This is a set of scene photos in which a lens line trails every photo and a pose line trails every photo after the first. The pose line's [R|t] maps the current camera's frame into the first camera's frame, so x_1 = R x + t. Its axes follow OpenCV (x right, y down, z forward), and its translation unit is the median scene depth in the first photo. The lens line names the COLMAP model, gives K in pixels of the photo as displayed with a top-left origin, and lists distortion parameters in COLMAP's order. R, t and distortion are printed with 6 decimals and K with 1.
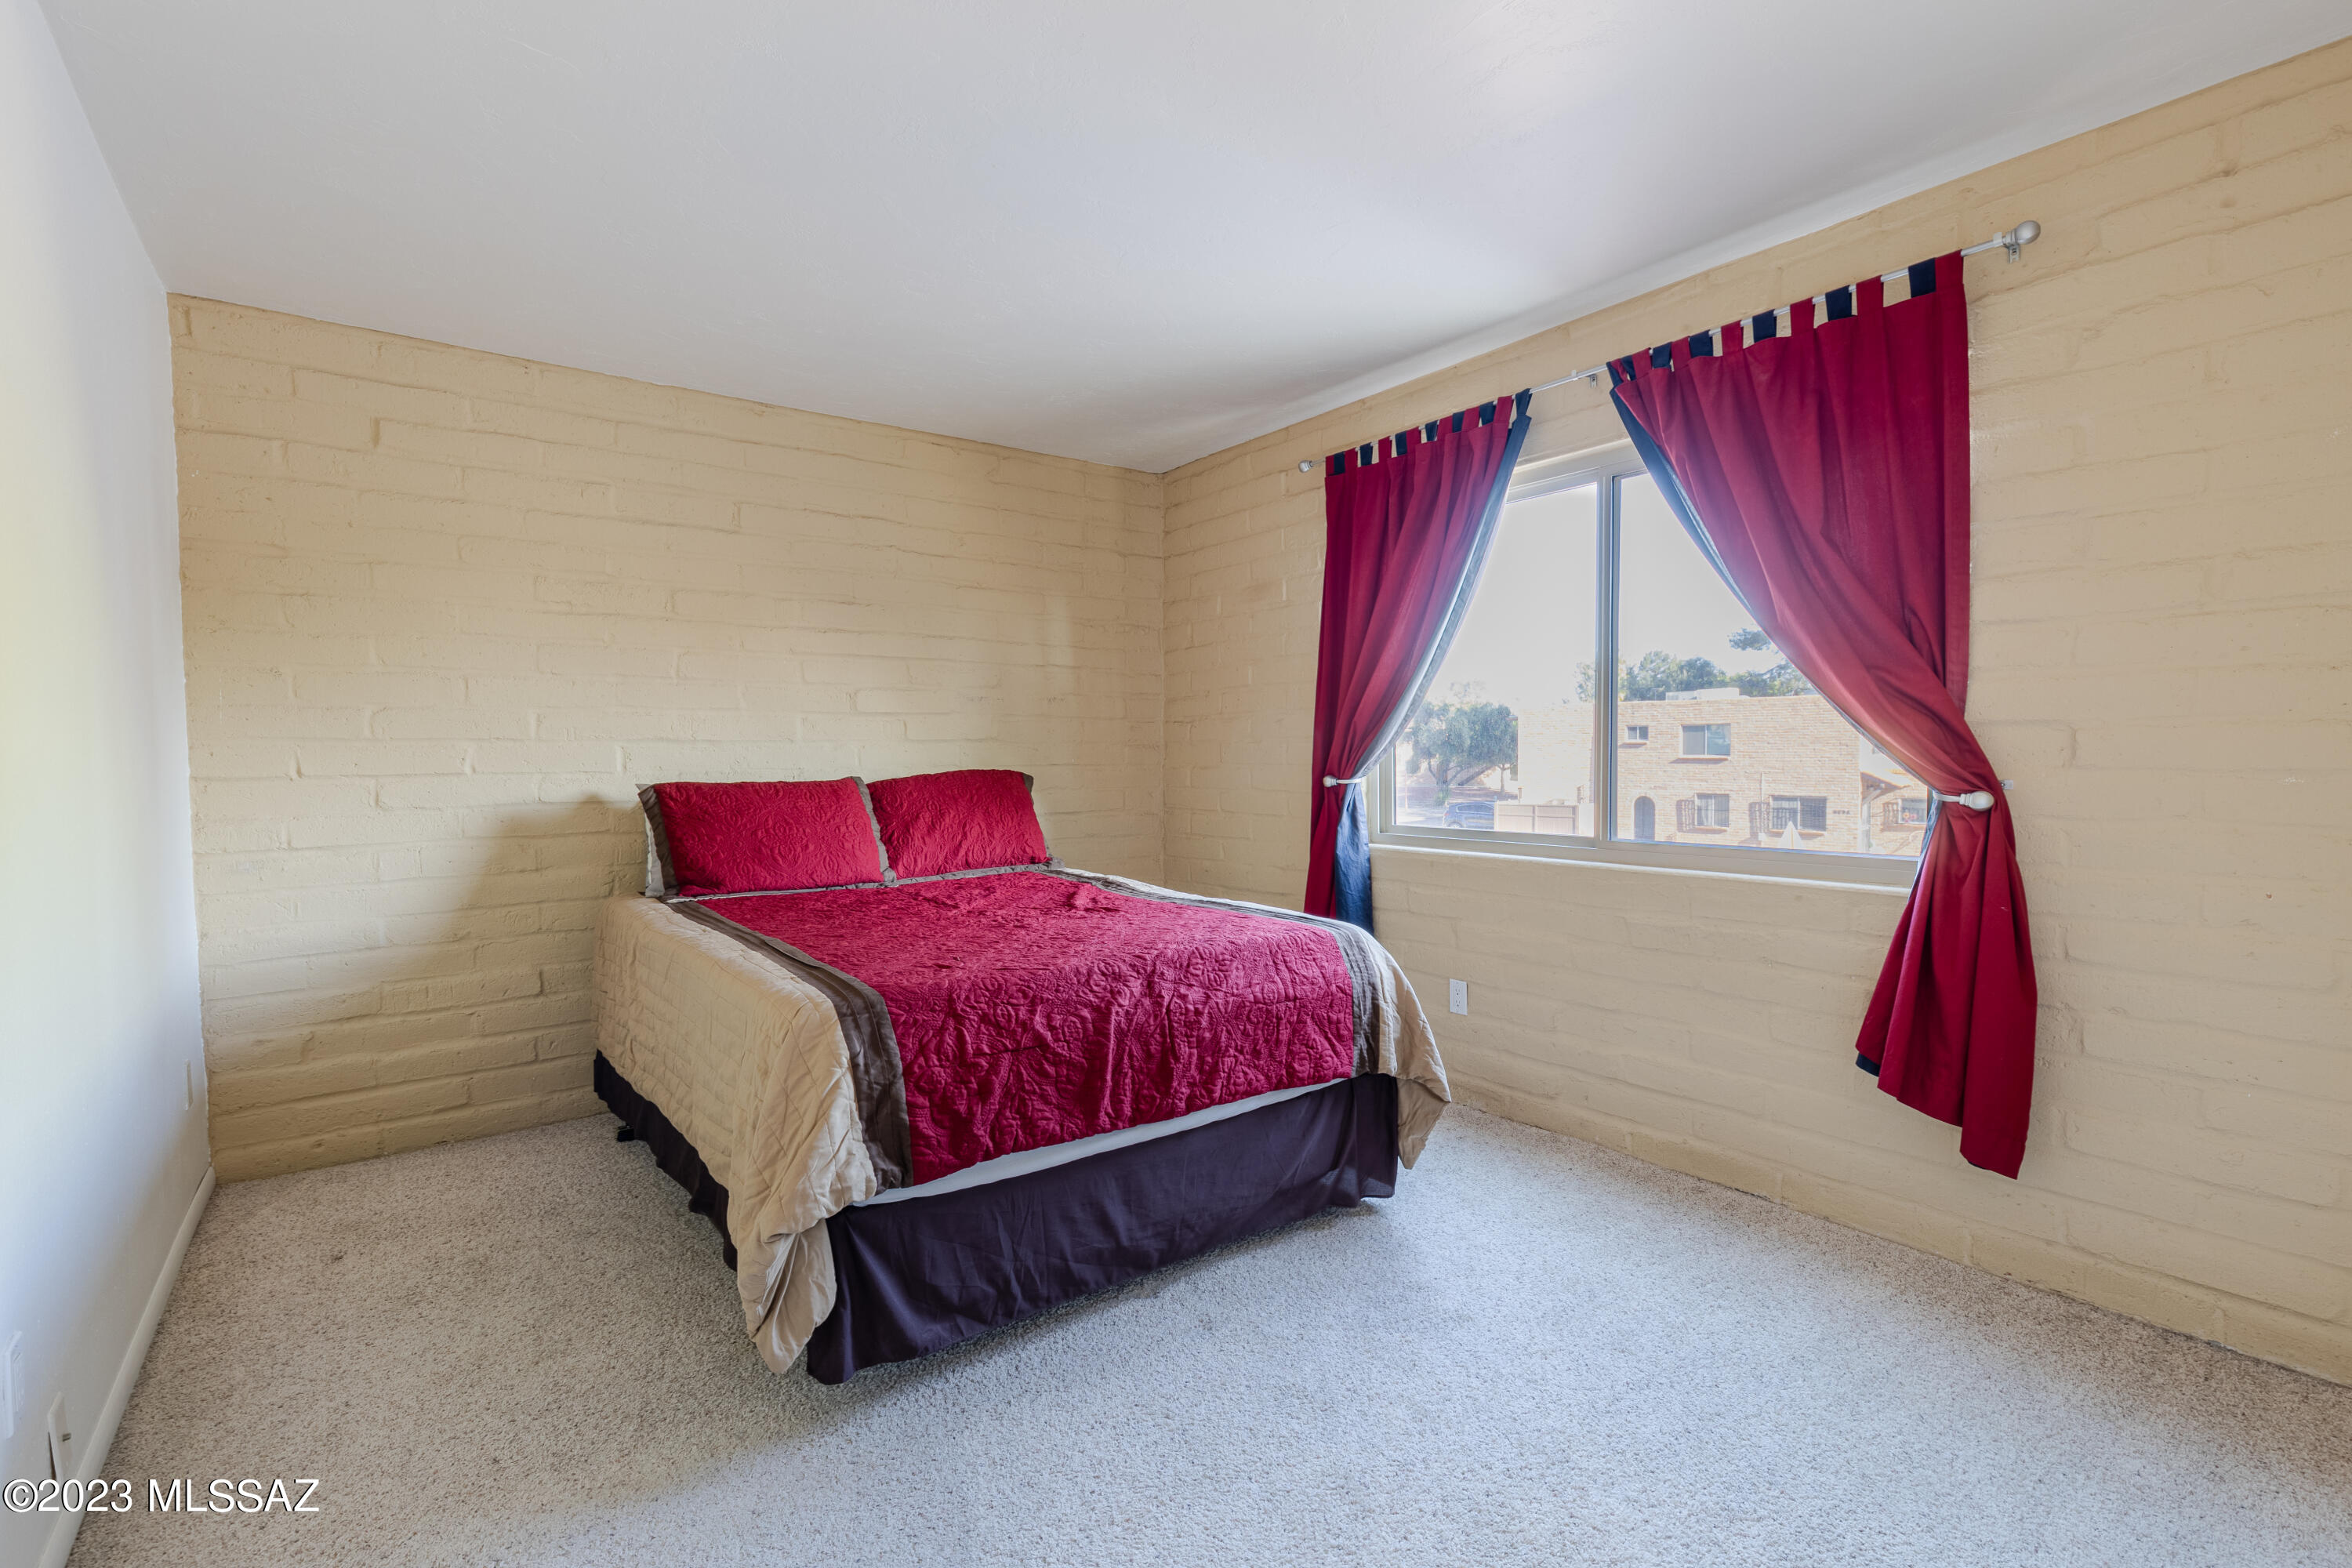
lens RADIAL K [[1068.9, 0, 1179.5], [0, 1068.9, 779.5], [0, 0, 1]] dist [0.002537, 0.001783]
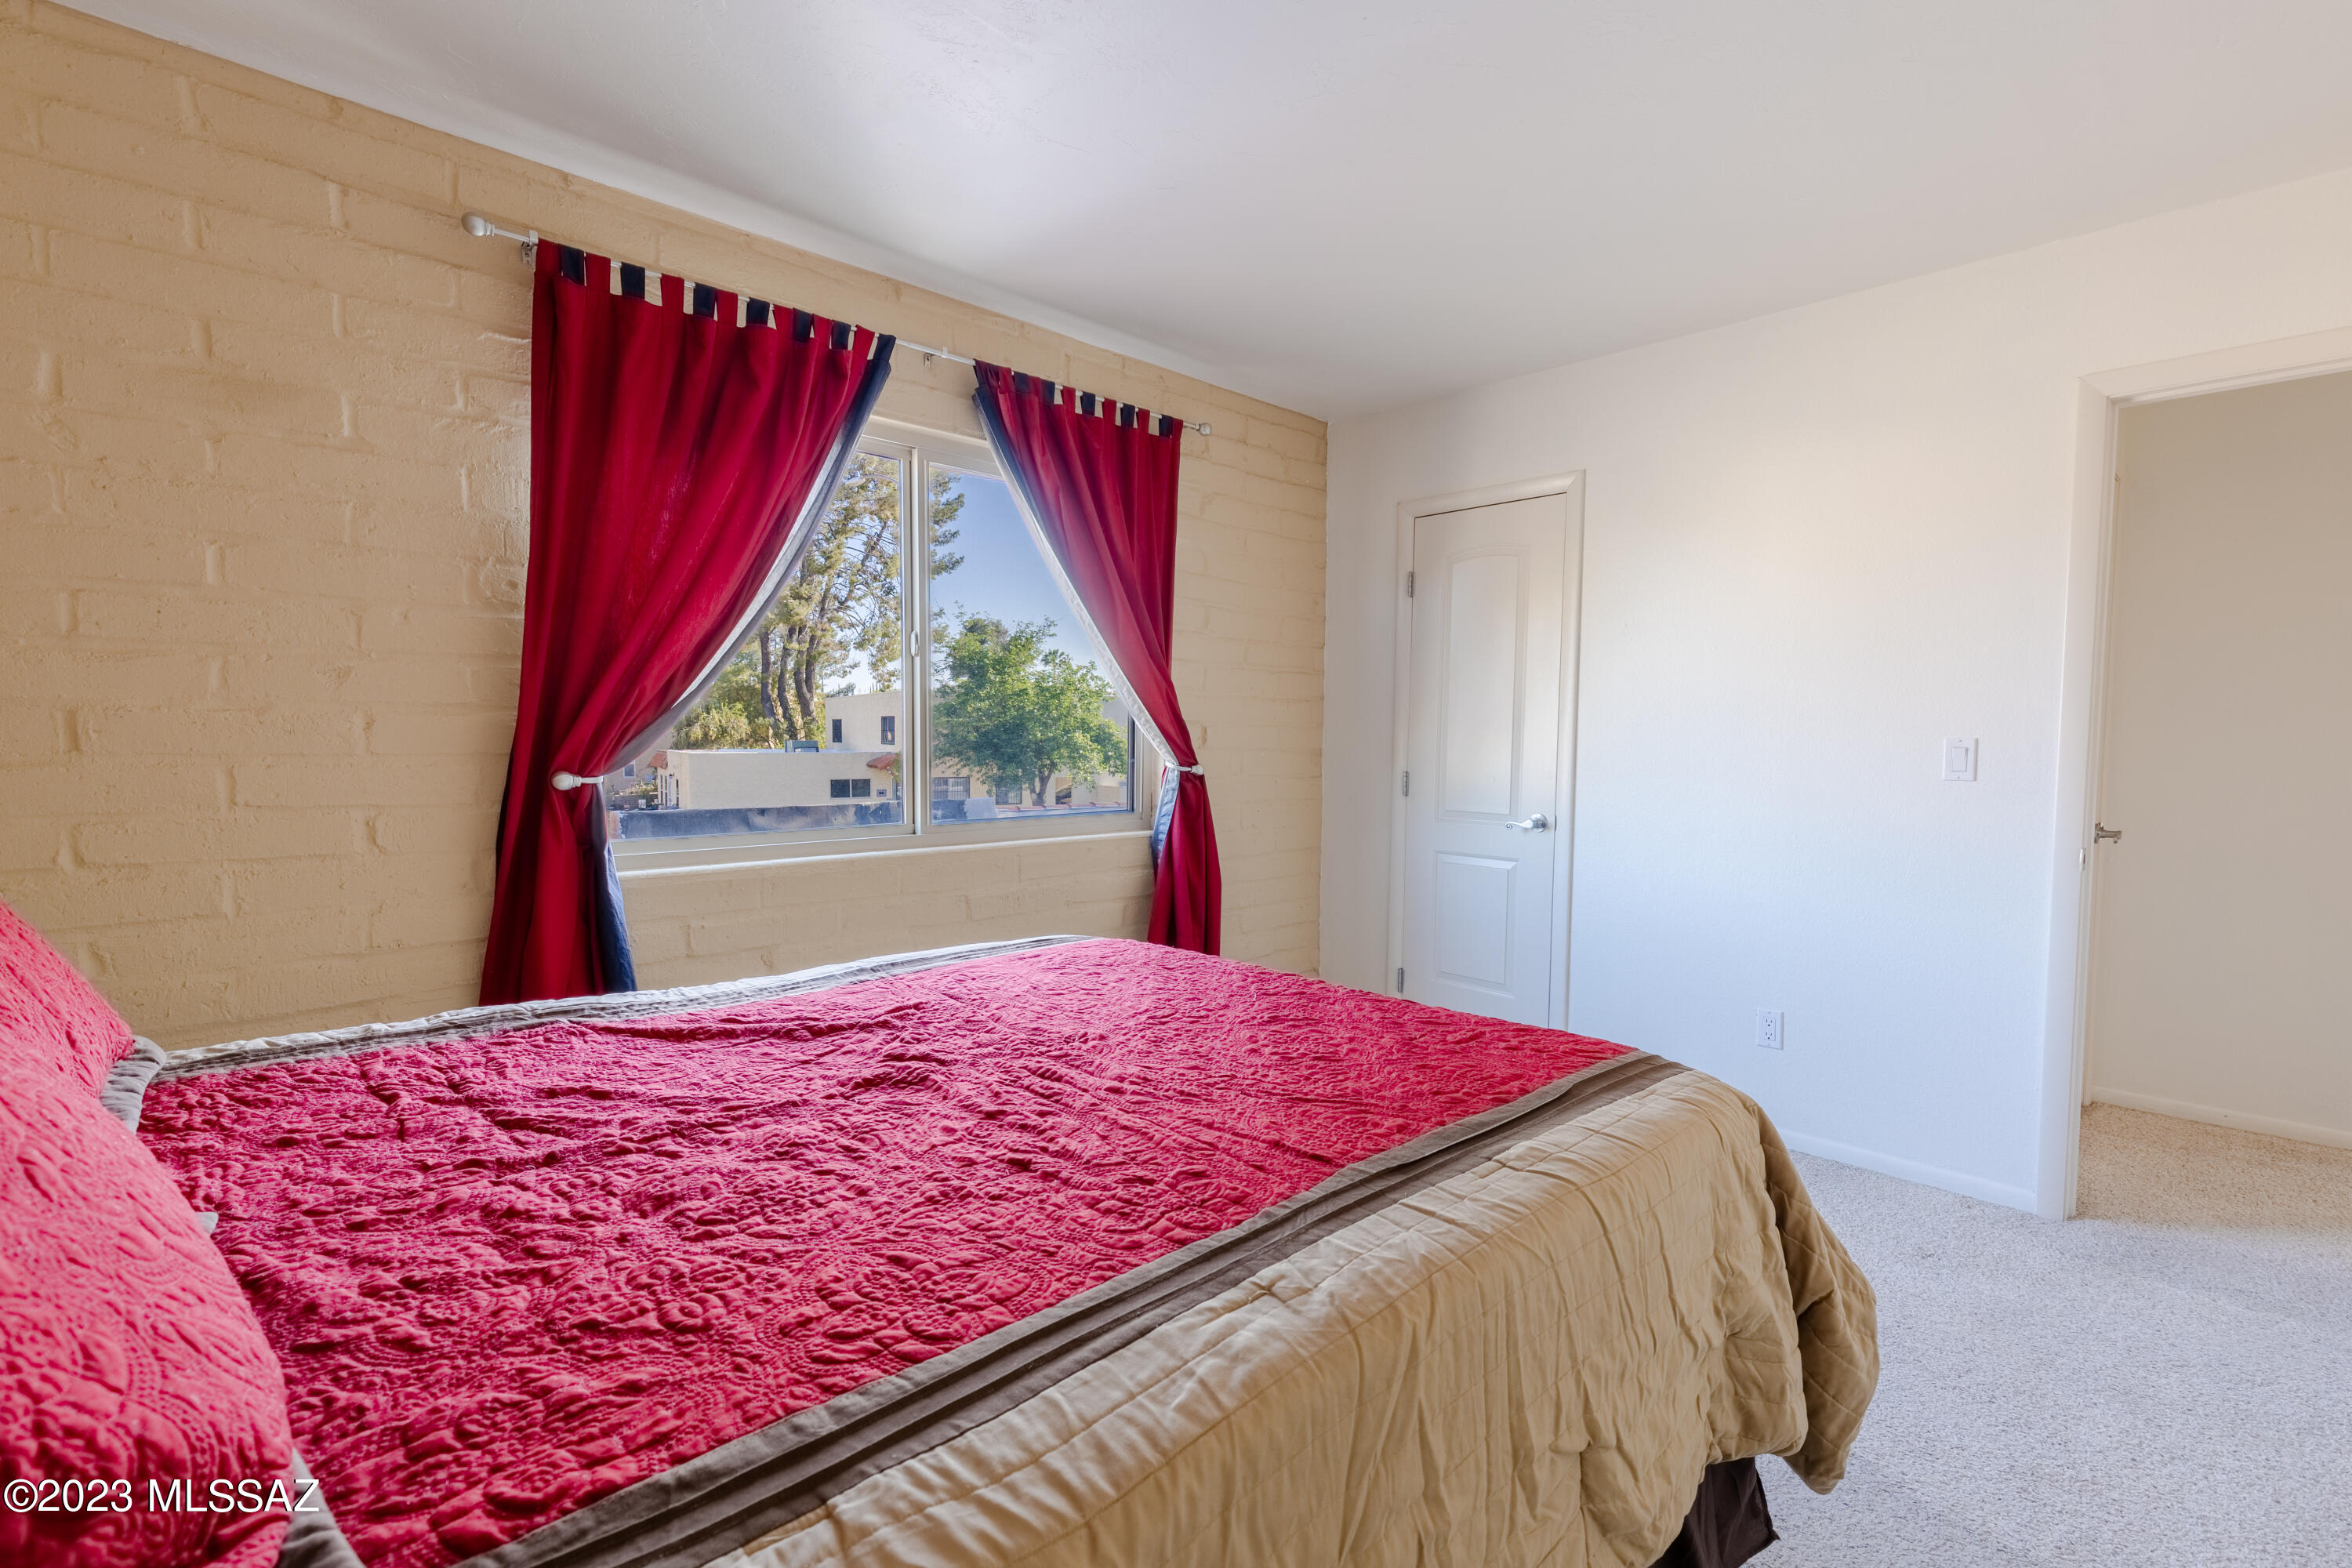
lens RADIAL K [[1068.9, 0, 1180.9], [0, 1068.9, 783.2], [0, 0, 1]] dist [0.002537, 0.001783]
pose [[-0.118169, -0.046258, 0.991915, -0.514028], [0.011439, 0.998785, 0.047941, -0.022214], [-0.992928, 0.017012, -0.117497, 0.721167]]
